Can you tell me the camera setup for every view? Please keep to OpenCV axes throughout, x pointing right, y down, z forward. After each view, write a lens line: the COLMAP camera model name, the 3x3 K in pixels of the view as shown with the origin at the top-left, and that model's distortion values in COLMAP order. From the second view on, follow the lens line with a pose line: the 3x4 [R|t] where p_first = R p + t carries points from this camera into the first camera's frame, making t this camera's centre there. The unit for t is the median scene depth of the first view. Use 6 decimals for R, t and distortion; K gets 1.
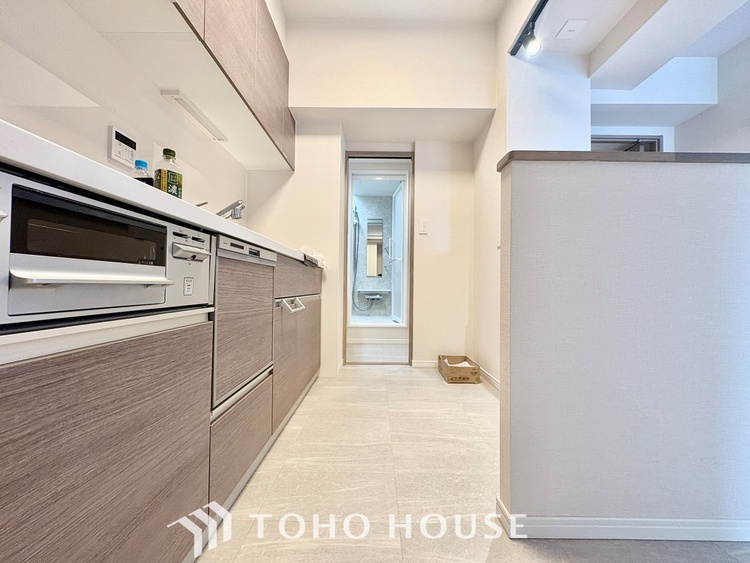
lens RADIAL K [[300.5, 0, 374.8], [0, 300.5, 283.3], [0, 0, 1]] dist [0.002369, -0.000245]
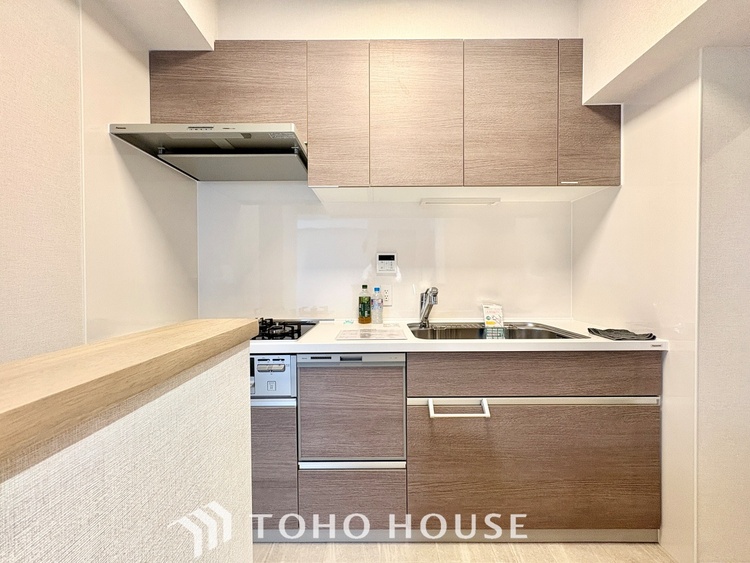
lens RADIAL K [[300.5, 0, 372.1], [0, 300.5, 281.3], [0, 0, 1]] dist [0.002369, -0.000245]
pose [[0.003931, -0.000182, -0.999992, 0.544775], [0.016149, 0.999870, -0.000119, -0.273307], [0.999862, -0.016149, 0.003934, 0.707545]]
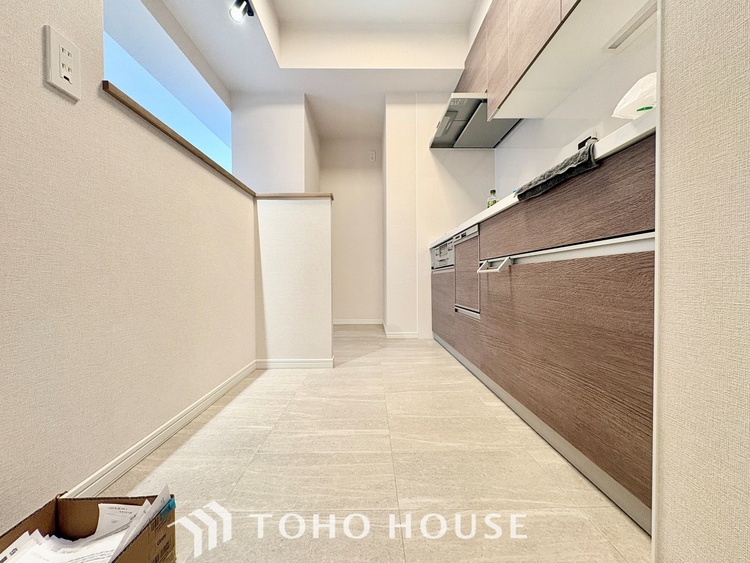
lens RADIAL K [[300.5, 0, 373.5], [0, 300.5, 280.9], [0, 0, 1]] dist [0.002369, -0.000245]
pose [[-0.999836, -0.004340, -0.017582, 0.100196], [-0.004244, 0.999976, -0.005505, 0.114620], [0.017606, -0.005429, -0.999830, 1.777078]]
